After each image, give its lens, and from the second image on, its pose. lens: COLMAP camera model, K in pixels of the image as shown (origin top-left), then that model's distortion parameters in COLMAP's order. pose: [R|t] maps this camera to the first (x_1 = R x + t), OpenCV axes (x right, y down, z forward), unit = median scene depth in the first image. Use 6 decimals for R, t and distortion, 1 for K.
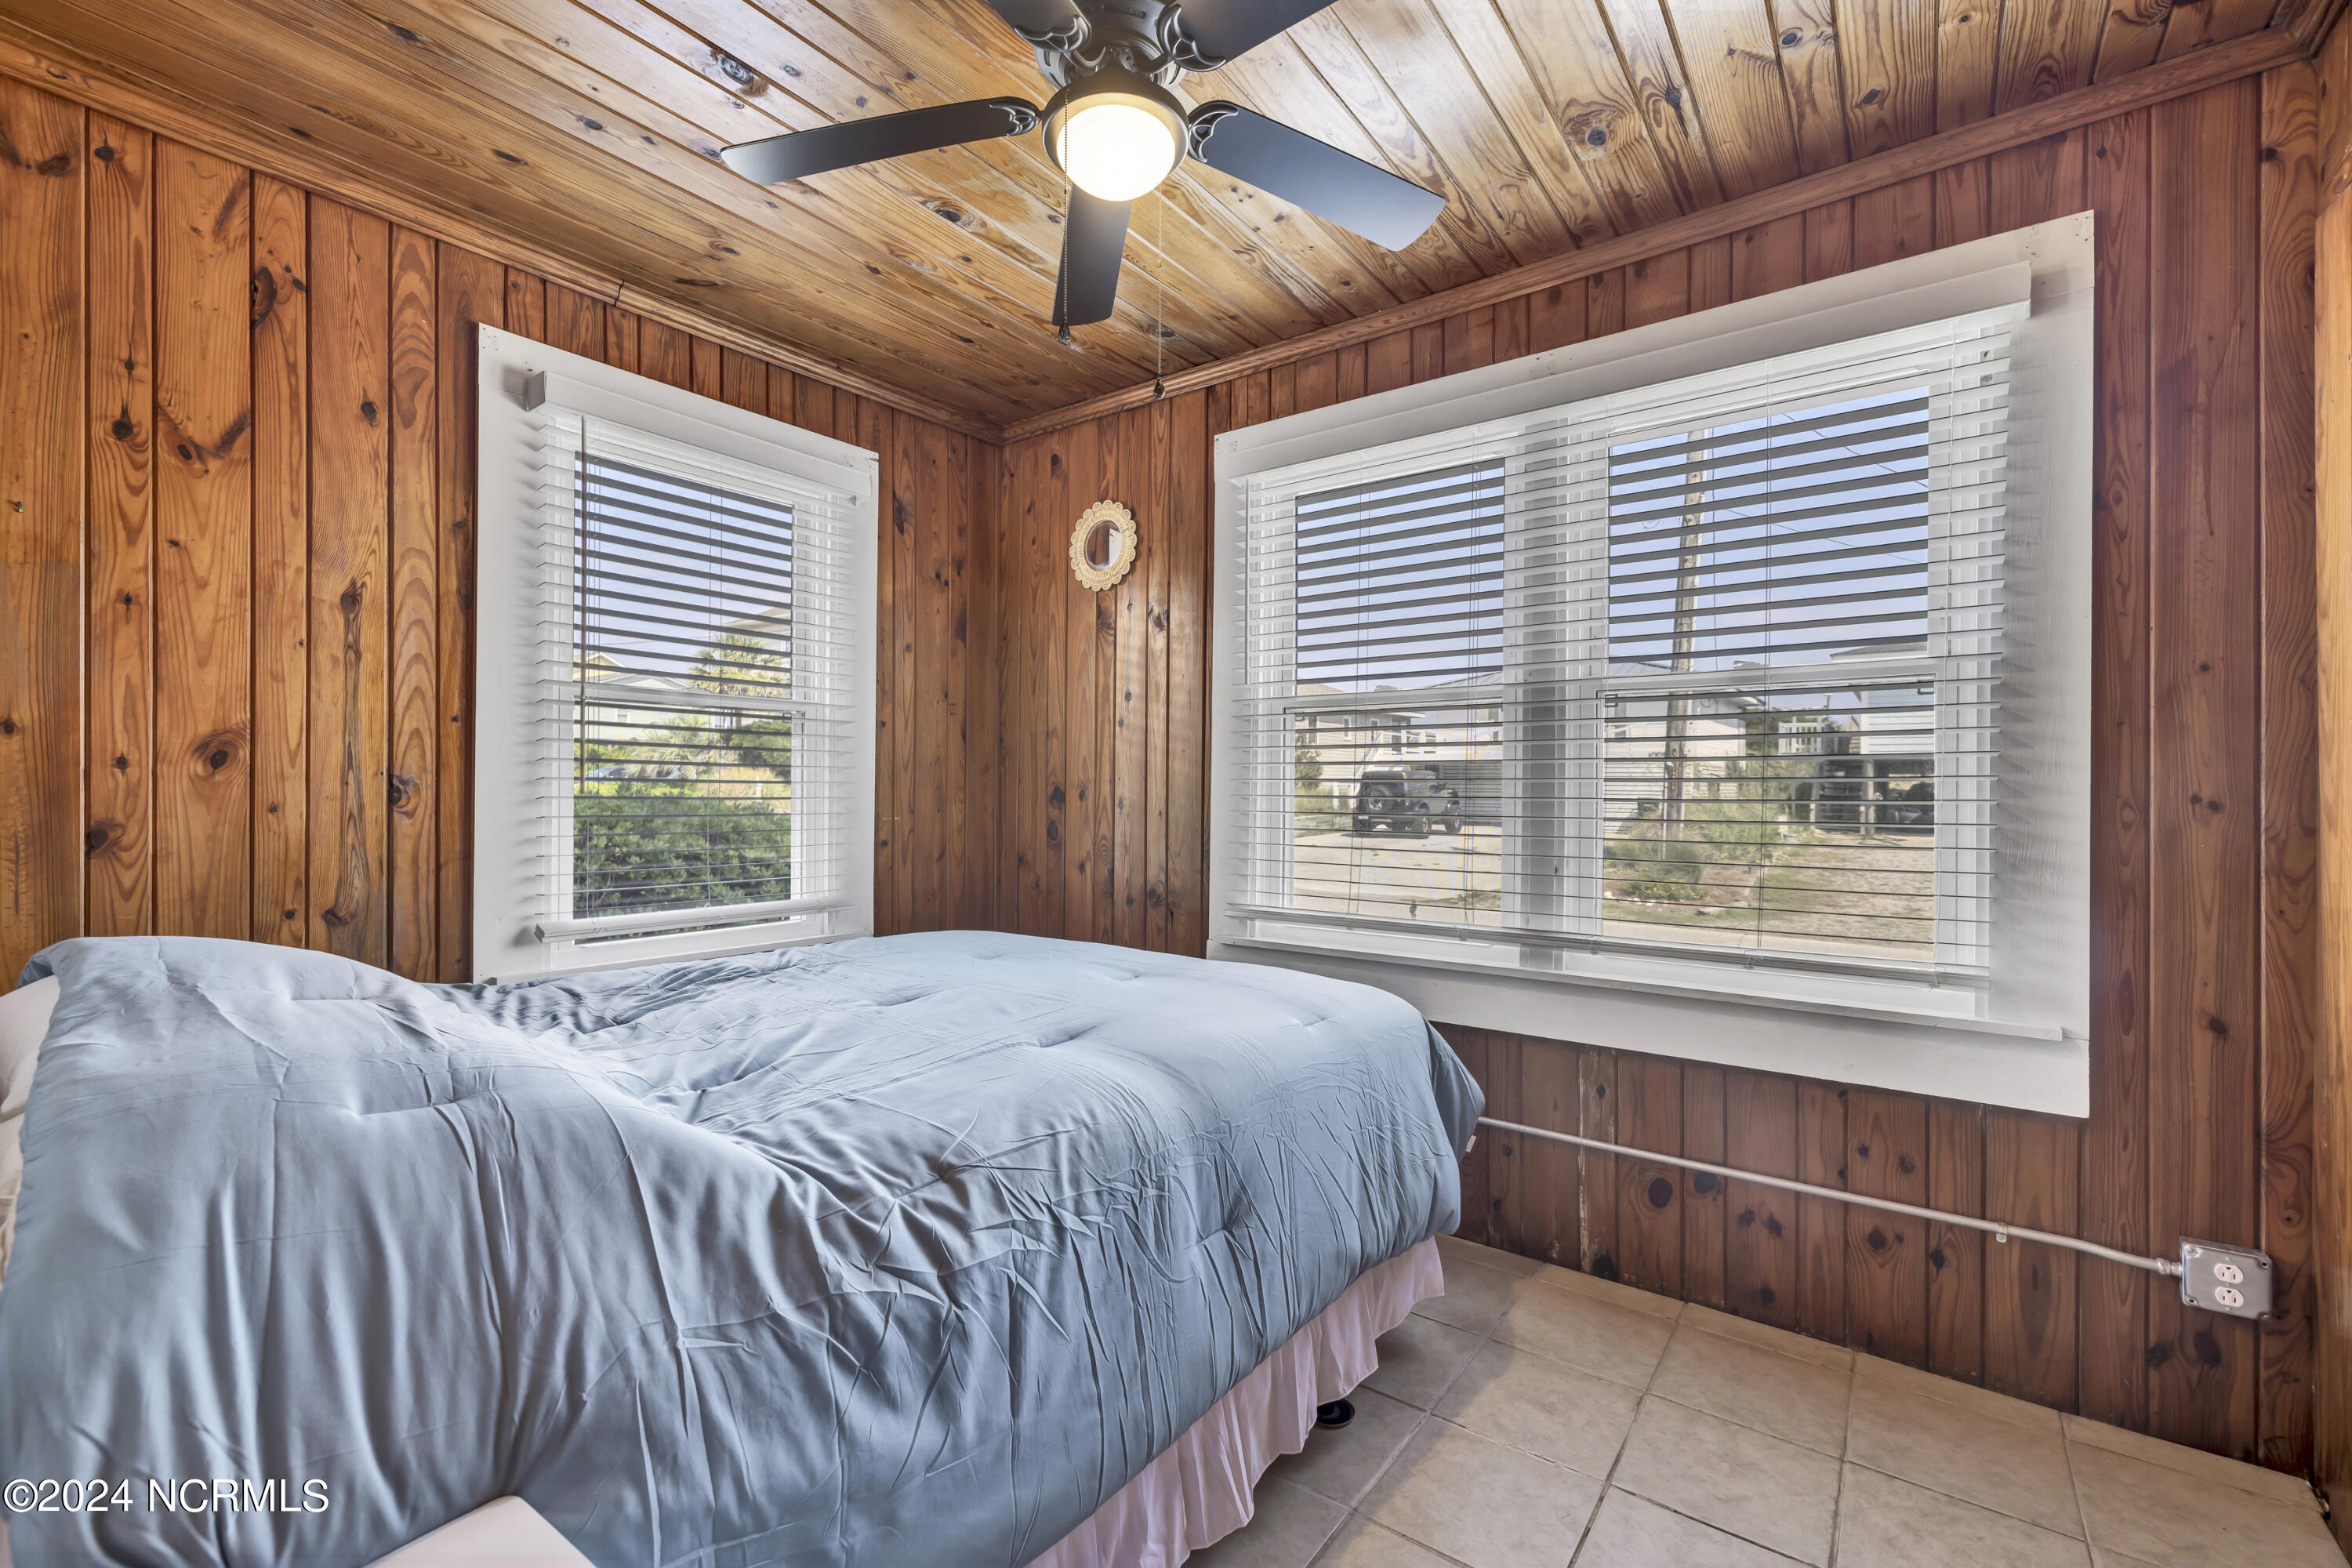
lens RADIAL K [[1014.9, 0, 1172.6], [0, 1014.9, 786.9], [0, 0, 1]] dist [-0.001297, 0.001591]
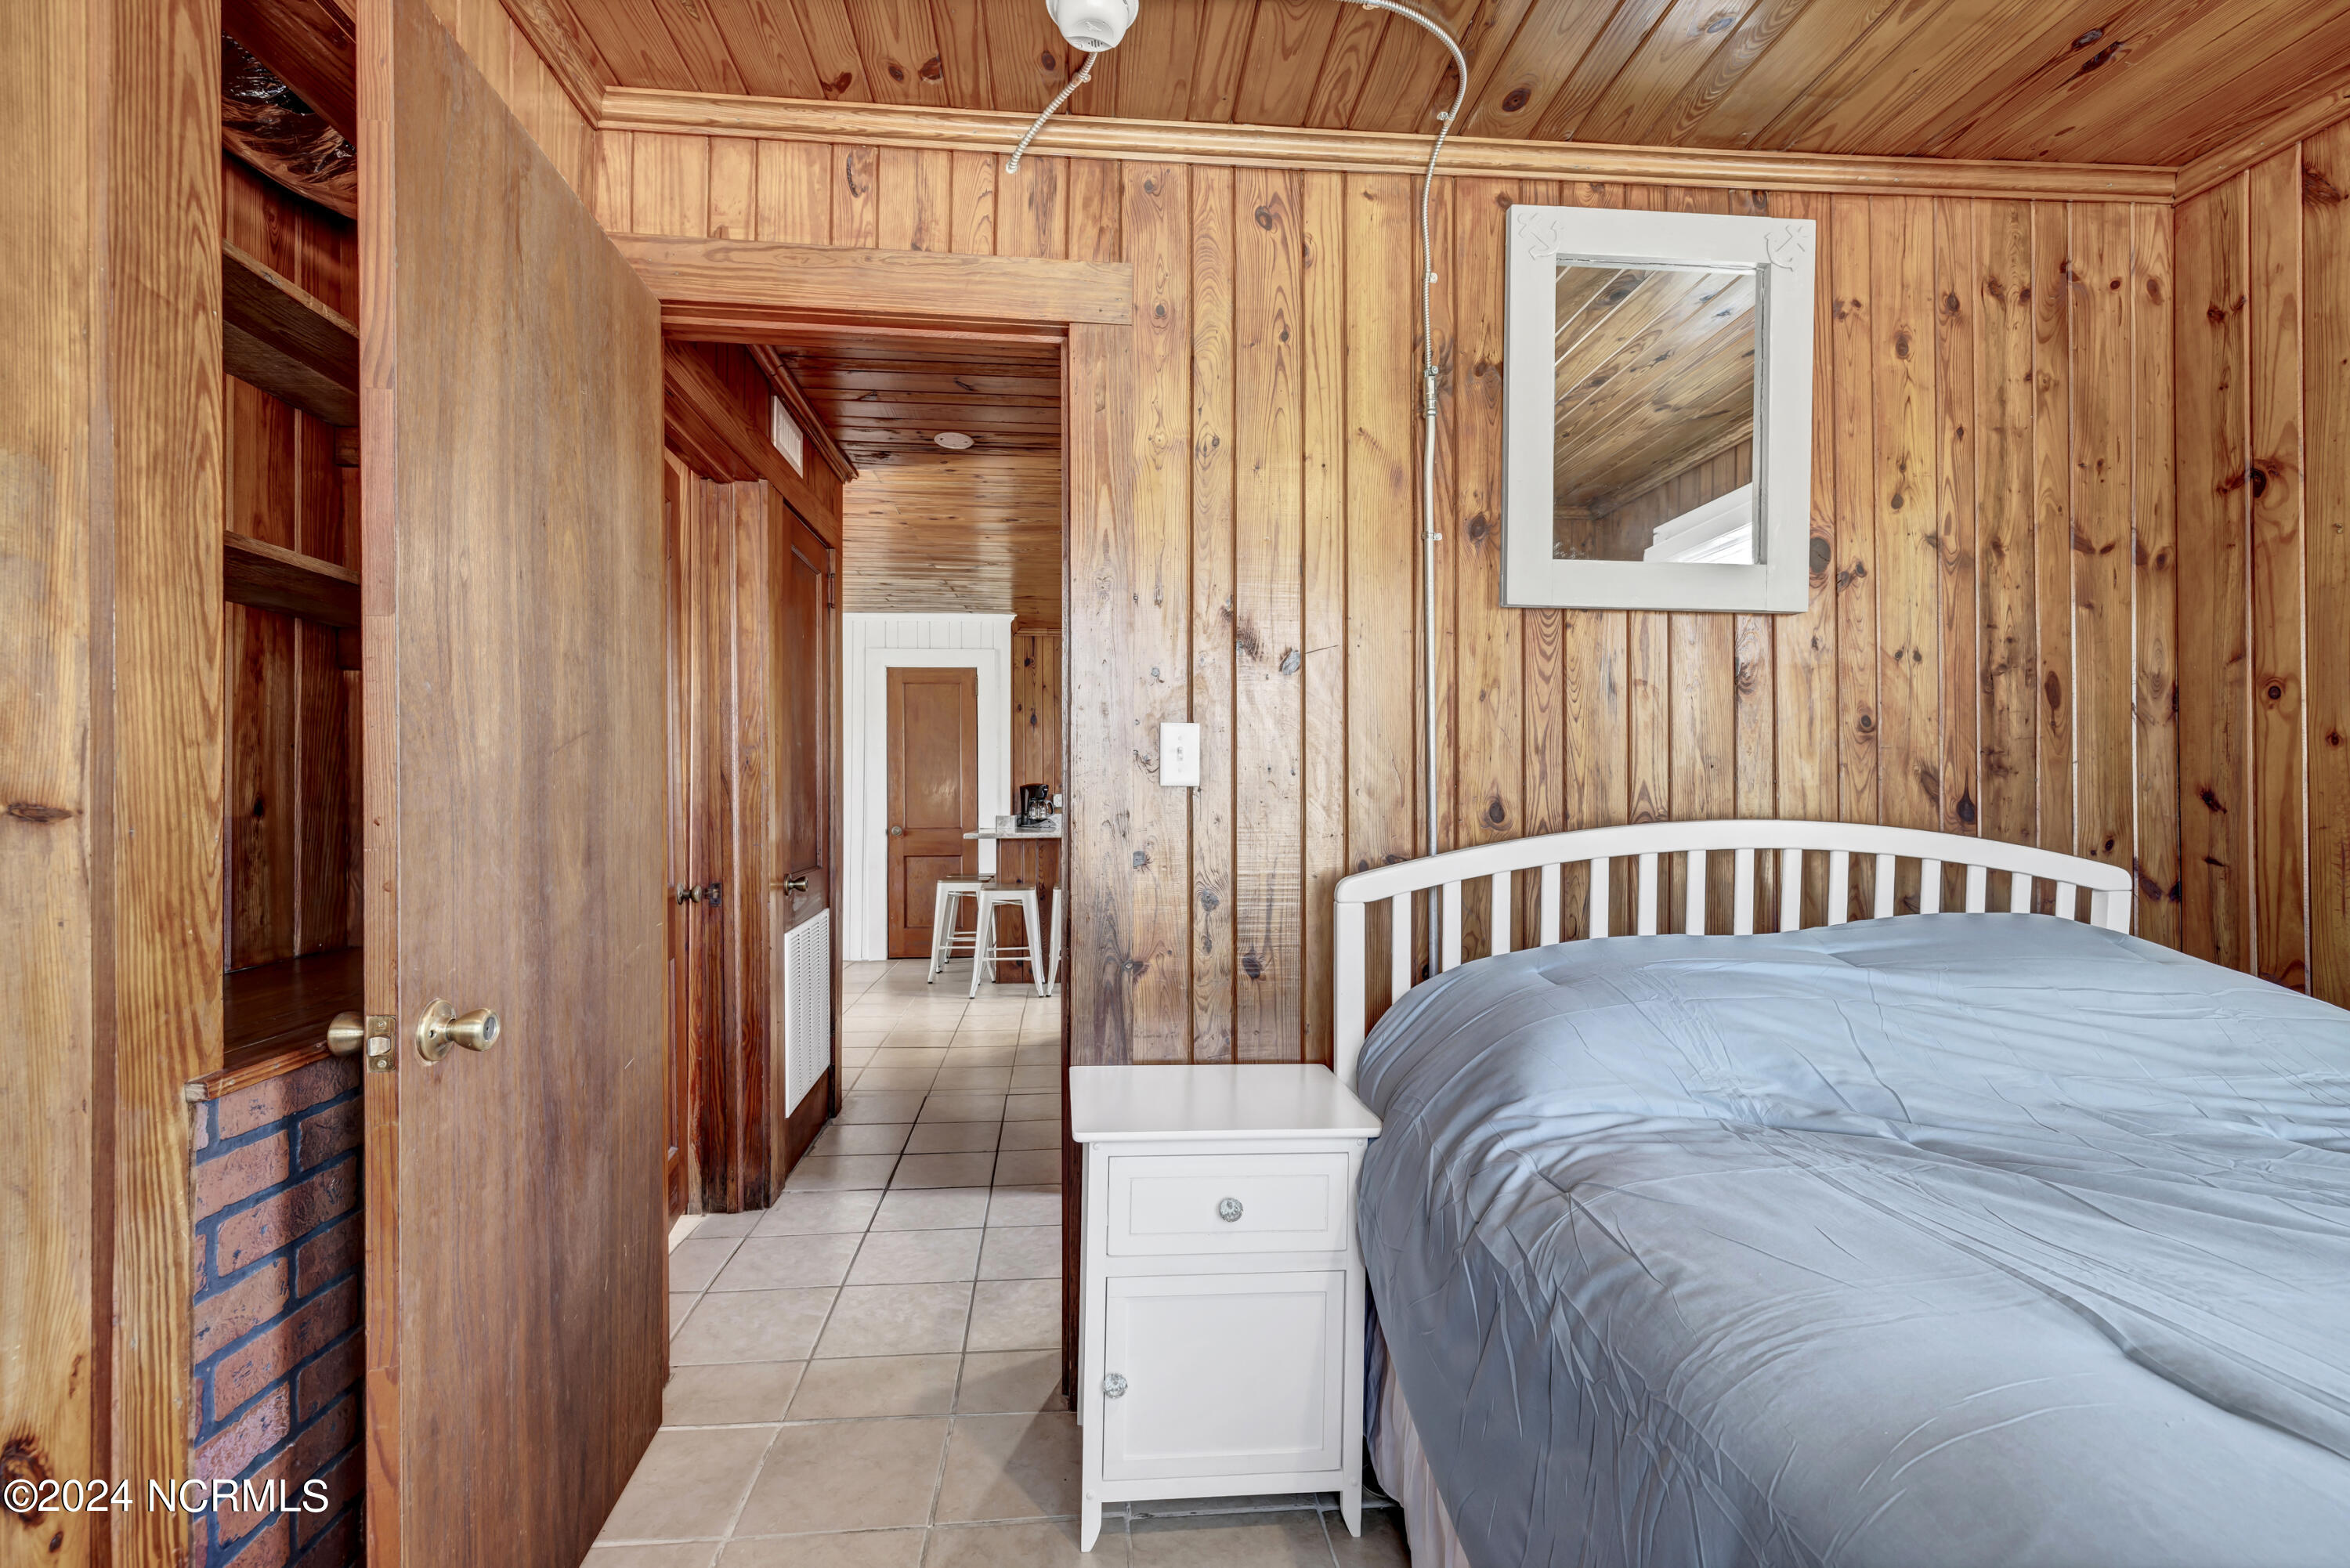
lens RADIAL K [[1014.0, 0, 1164.5], [0, 1014.0, 789.6], [0, 0, 1]] dist [-0.001297, 0.001591]
pose [[-0.748784, -0.002274, -0.662811, 0.573250], [-0.000149, 0.999995, -0.003263, -0.006955], [0.662814, -0.002345, -0.748780, 1.158725]]
